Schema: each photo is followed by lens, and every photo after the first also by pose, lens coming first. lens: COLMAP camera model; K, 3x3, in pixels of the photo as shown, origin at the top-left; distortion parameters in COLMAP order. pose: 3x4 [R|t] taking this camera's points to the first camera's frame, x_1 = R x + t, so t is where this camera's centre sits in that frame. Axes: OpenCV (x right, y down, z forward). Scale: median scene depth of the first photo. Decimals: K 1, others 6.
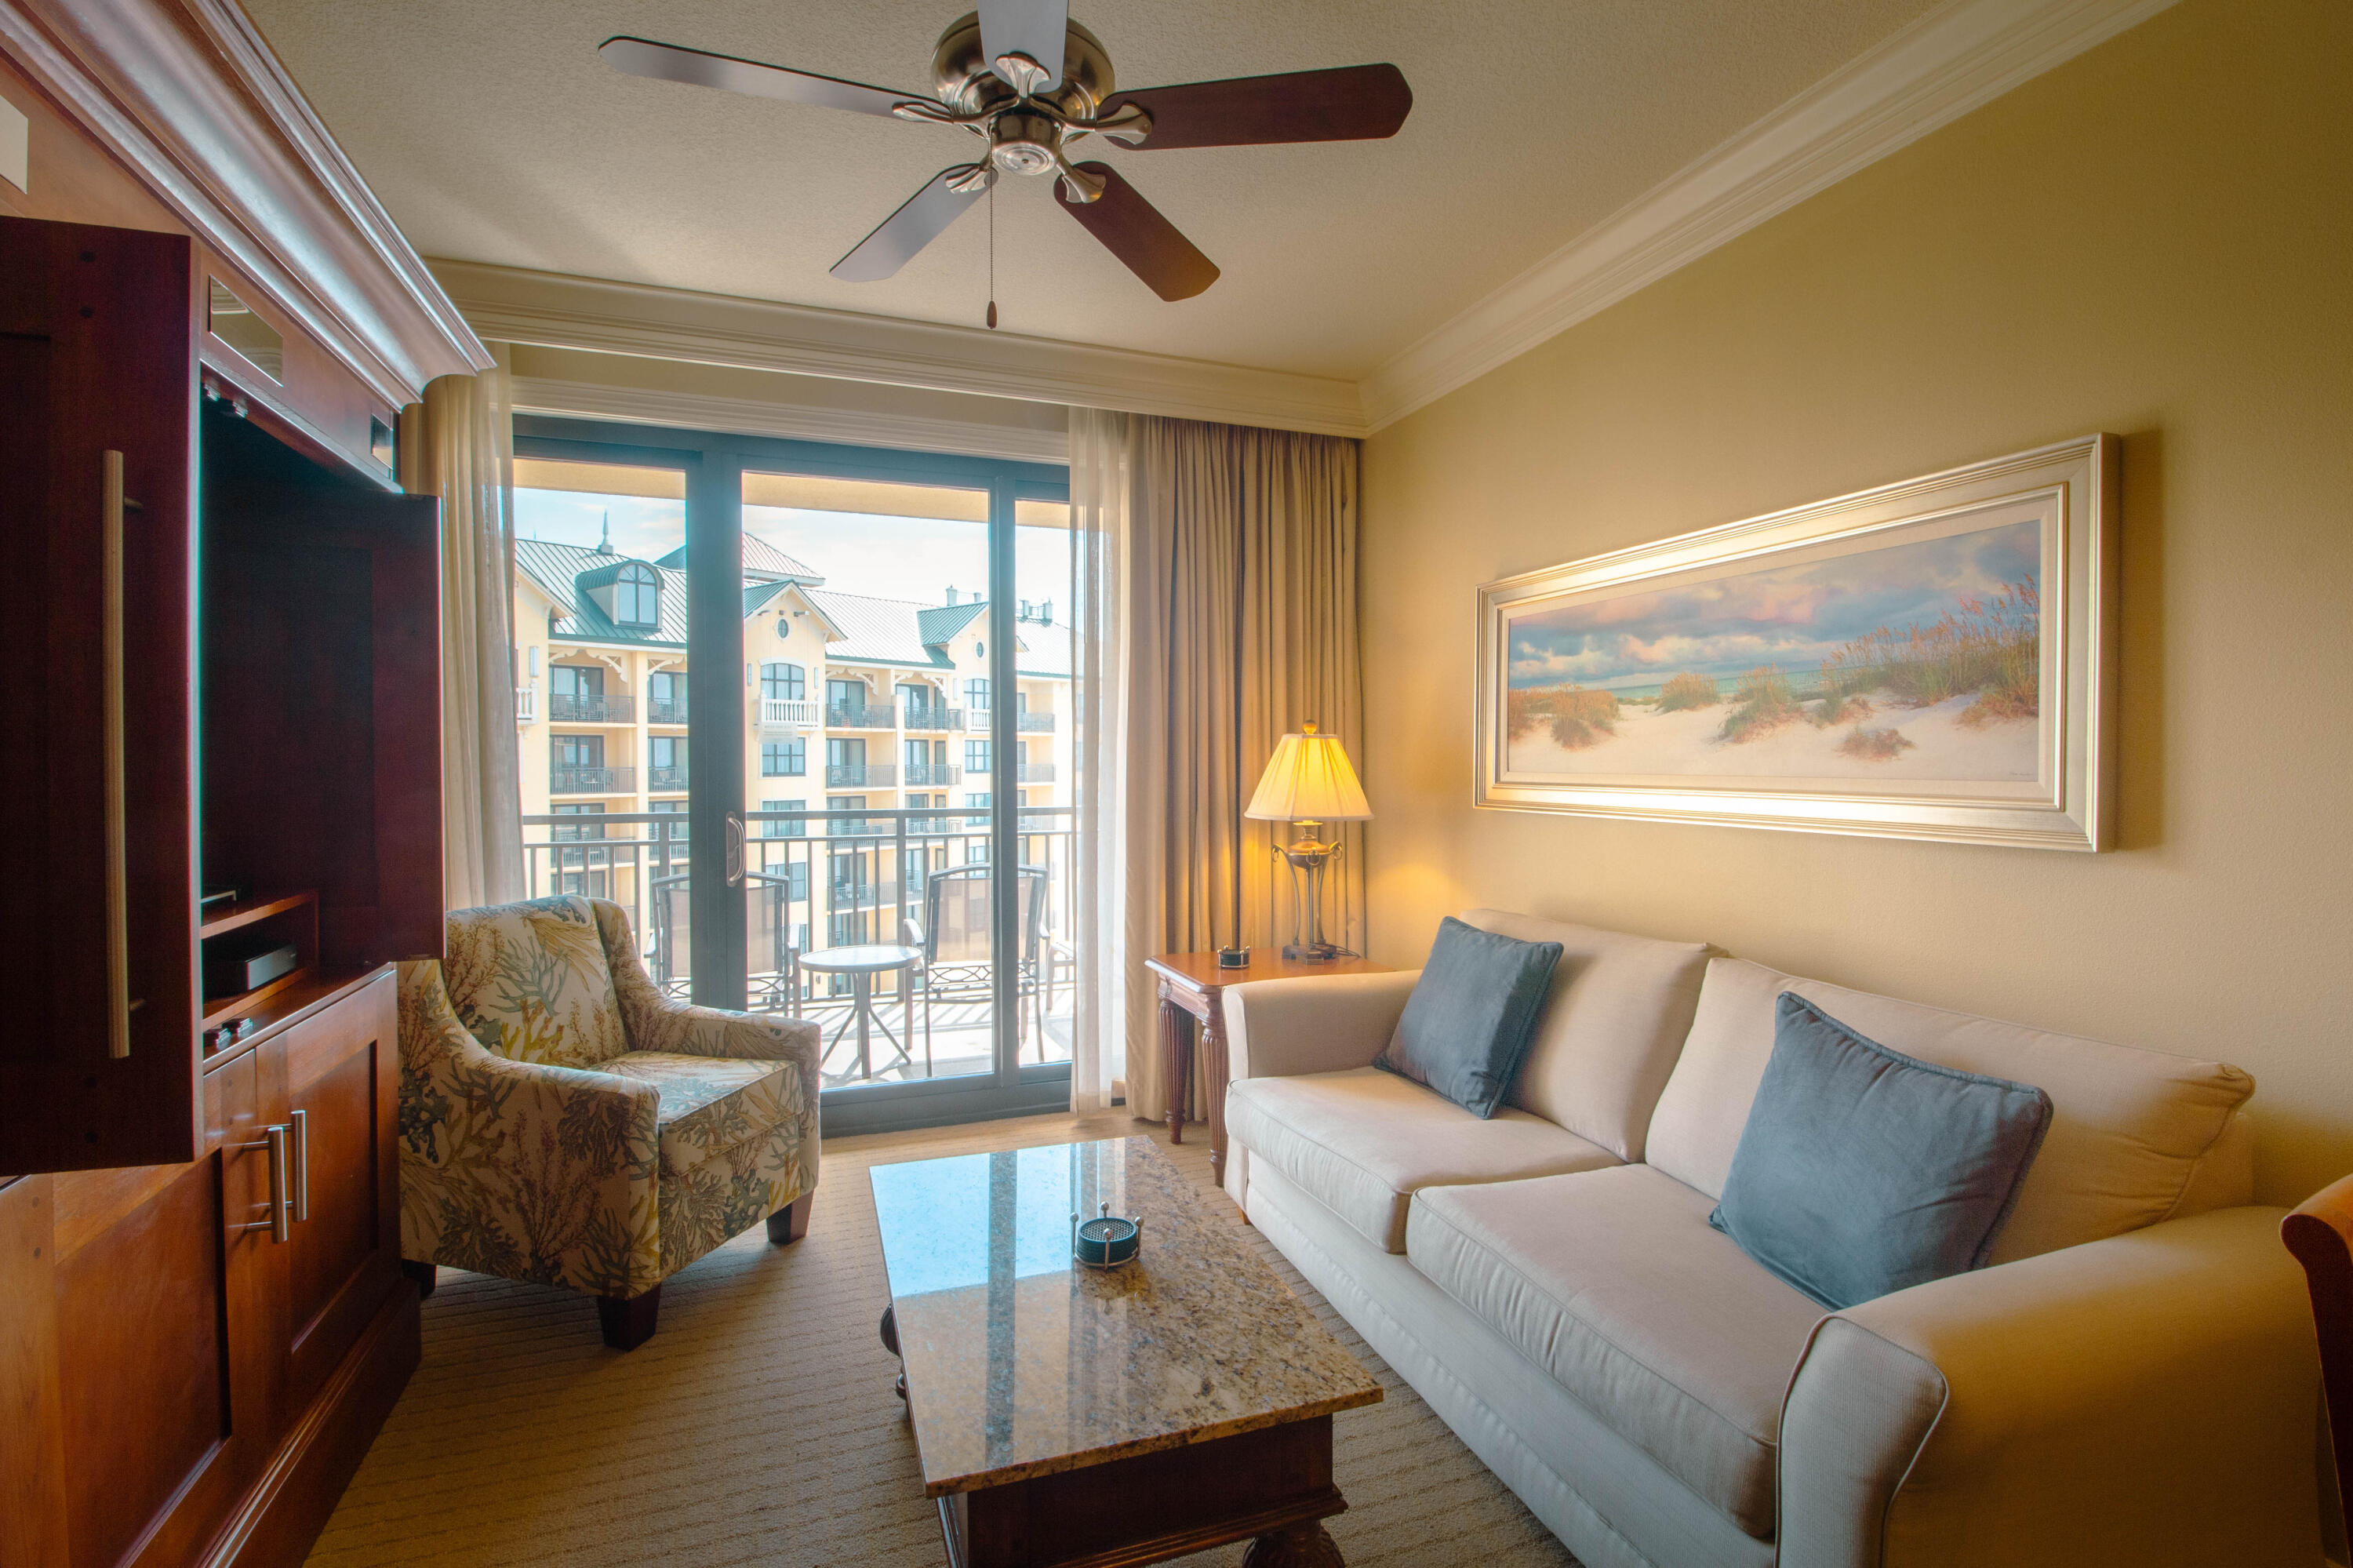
lens RADIAL K [[1088.0, 0, 1181.5], [0, 1088.0, 776.2], [0, 0, 1]] dist [0.002347, -0.014573]
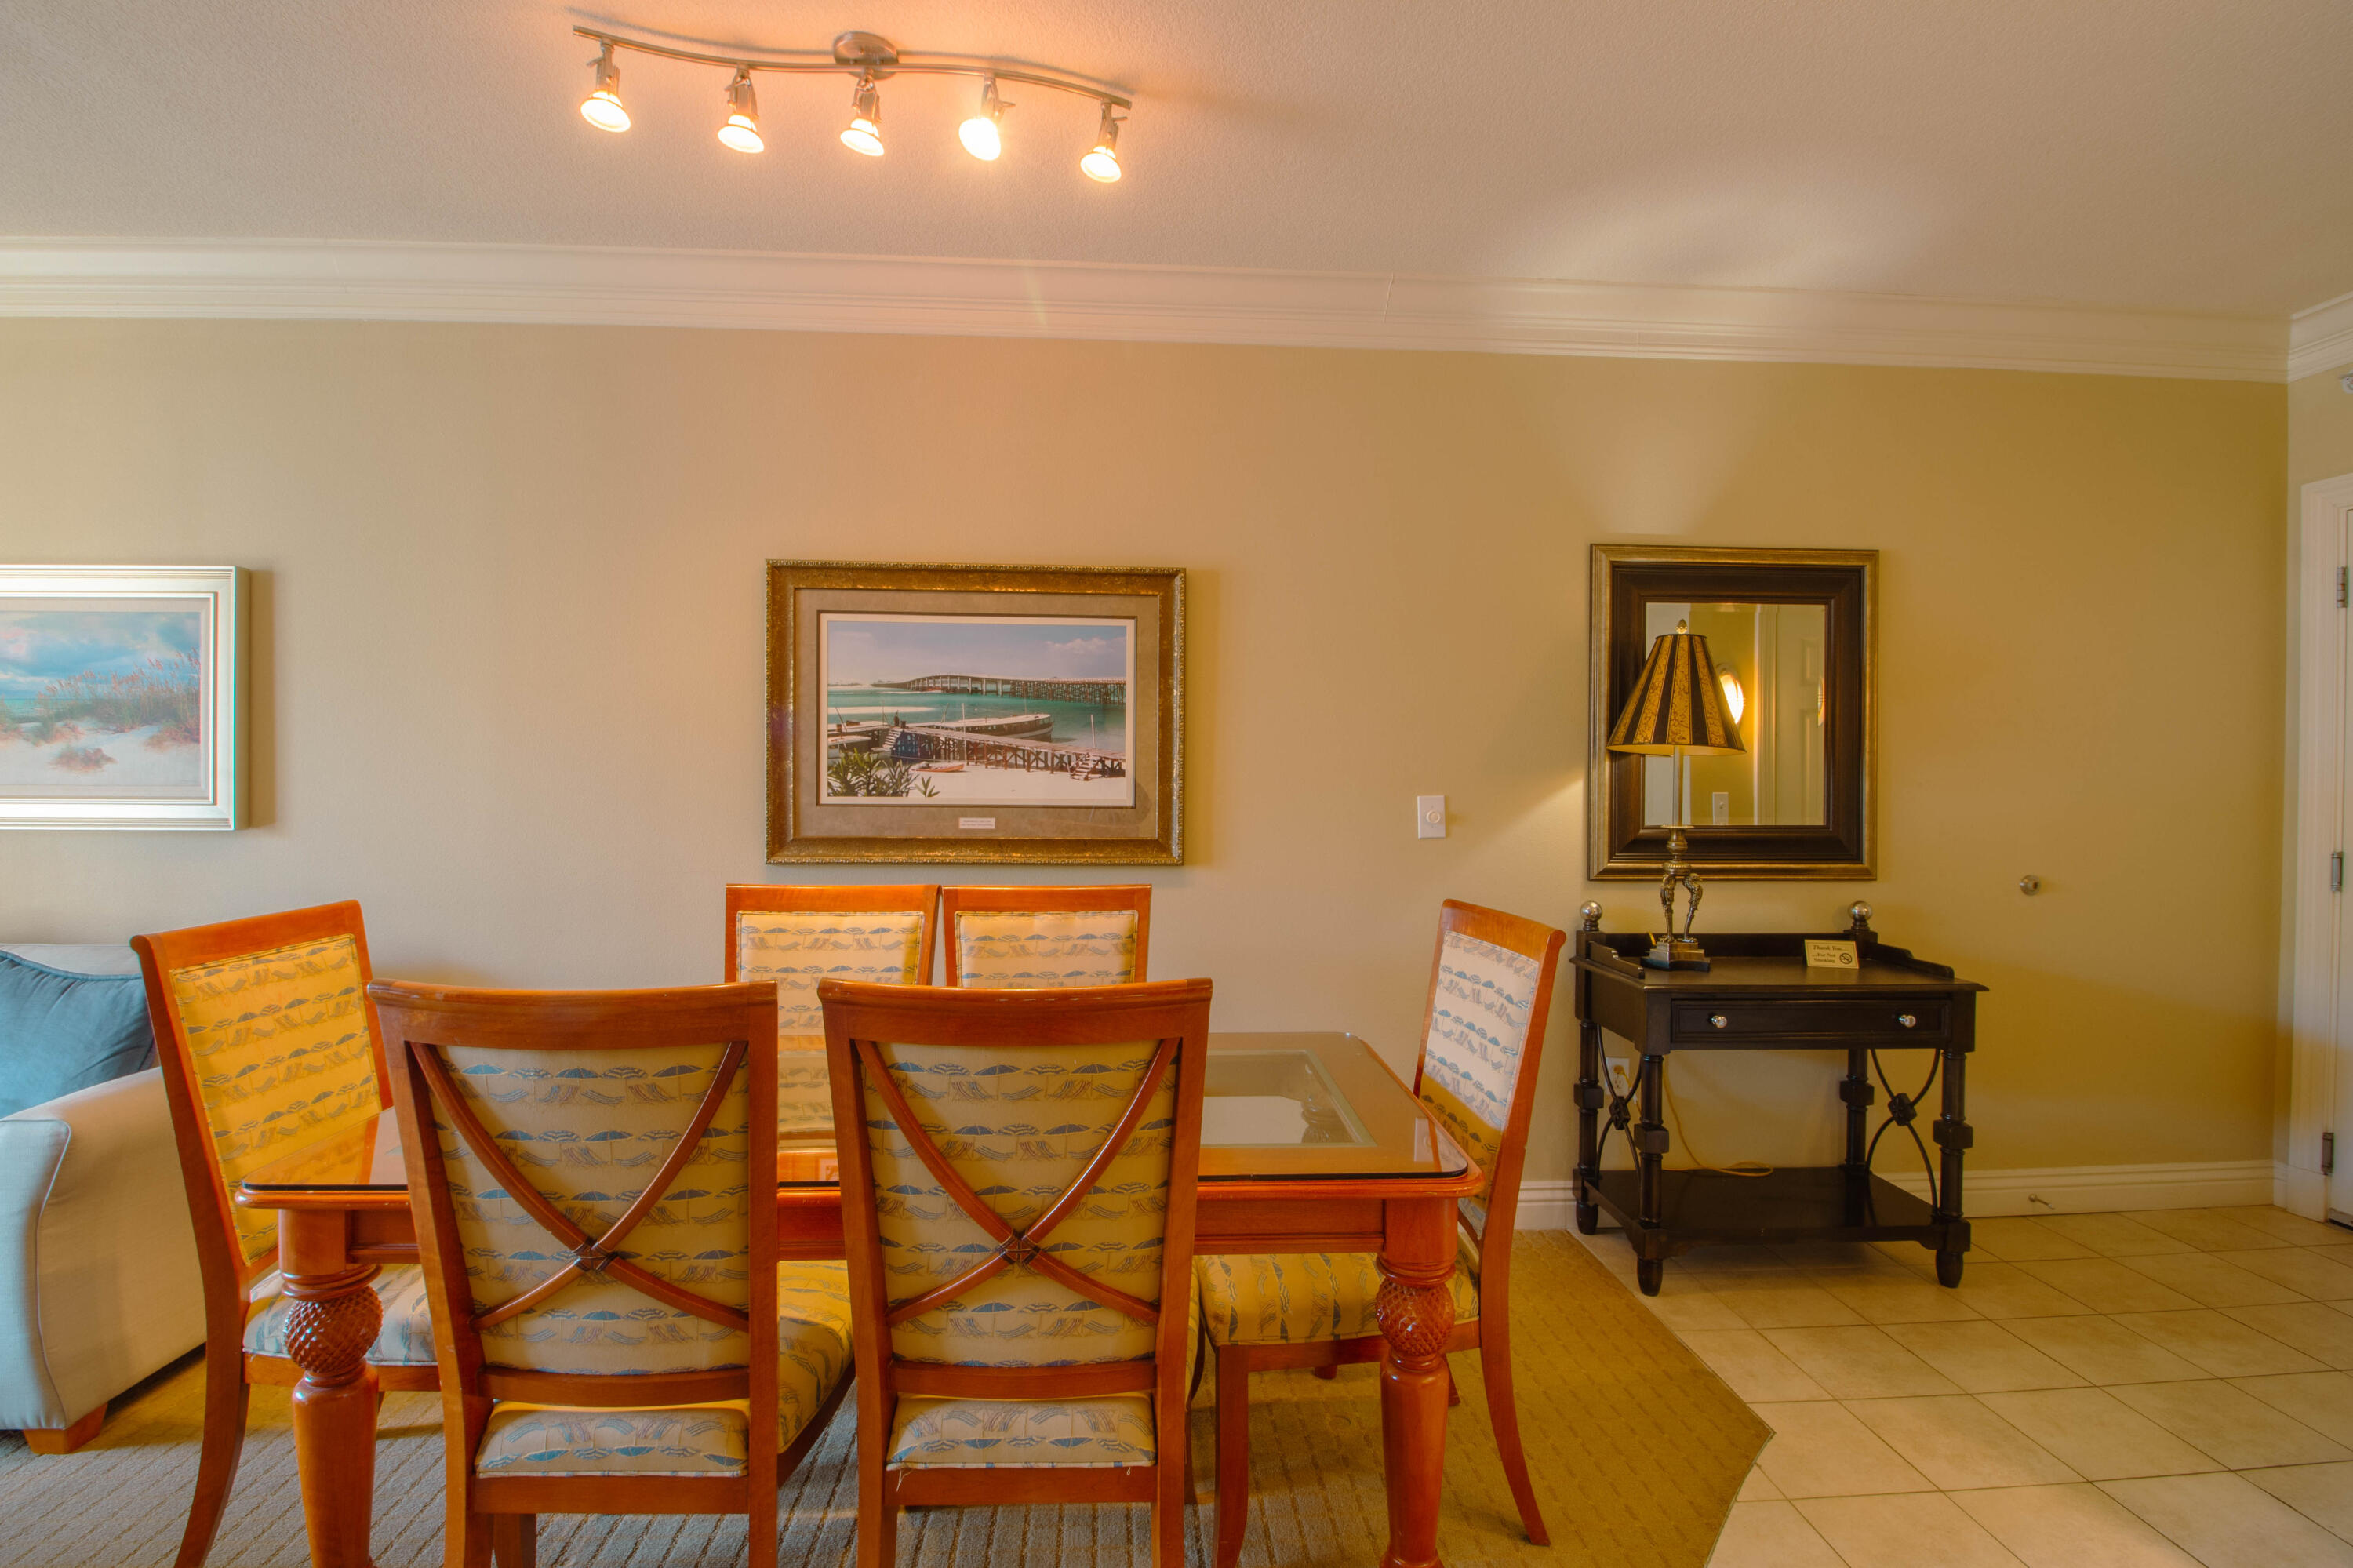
lens RADIAL K [[1088.0, 0, 1181.5], [0, 1088.0, 776.2], [0, 0, 1]] dist [0.002347, -0.014573]
pose [[0.284391, -0.004167, 0.958699, -0.222122], [0.011530, 0.999933, 0.000926, 0.005438], [-0.958639, 0.010790, 0.284420, -0.623611]]
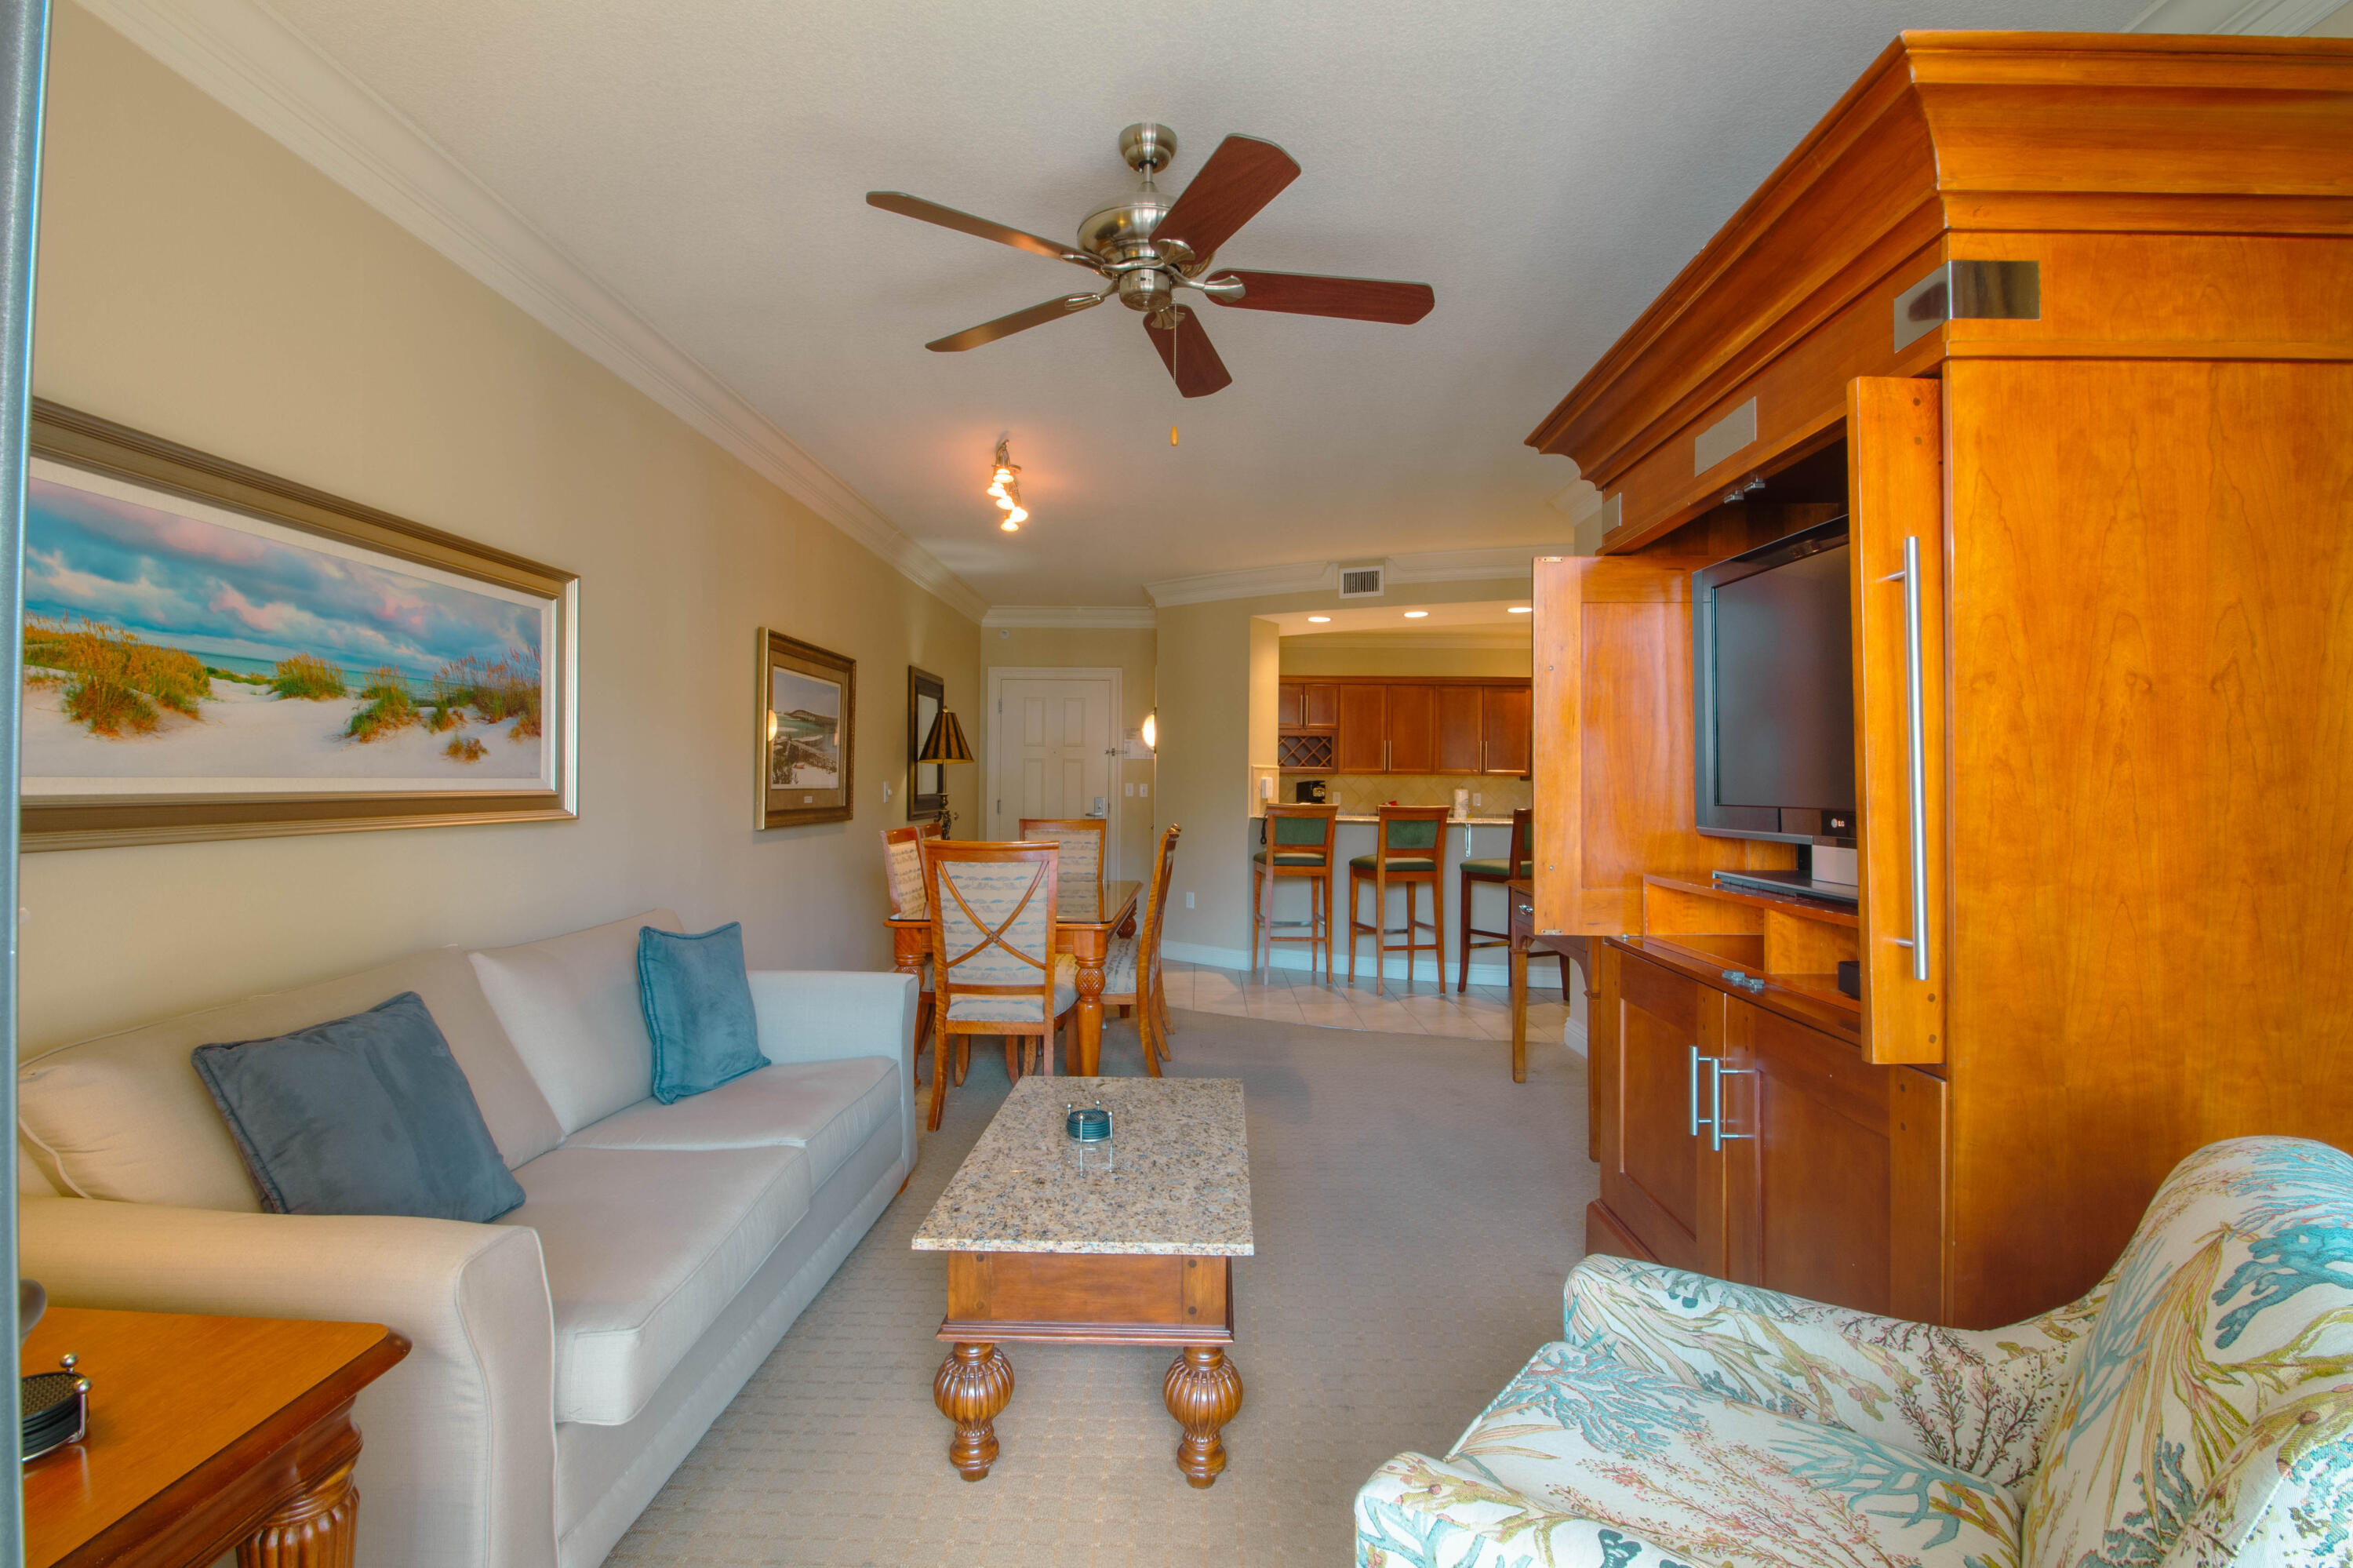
lens RADIAL K [[1088.0, 0, 1181.5], [0, 1088.0, 776.2], [0, 0, 1]] dist [0.002347, -0.014573]
pose [[-0.931399, -0.006708, 0.363938, -0.533825], [-0.002365, 0.999921, 0.012376, -0.016152], [-0.363992, 0.010666, -0.931341, 1.779006]]
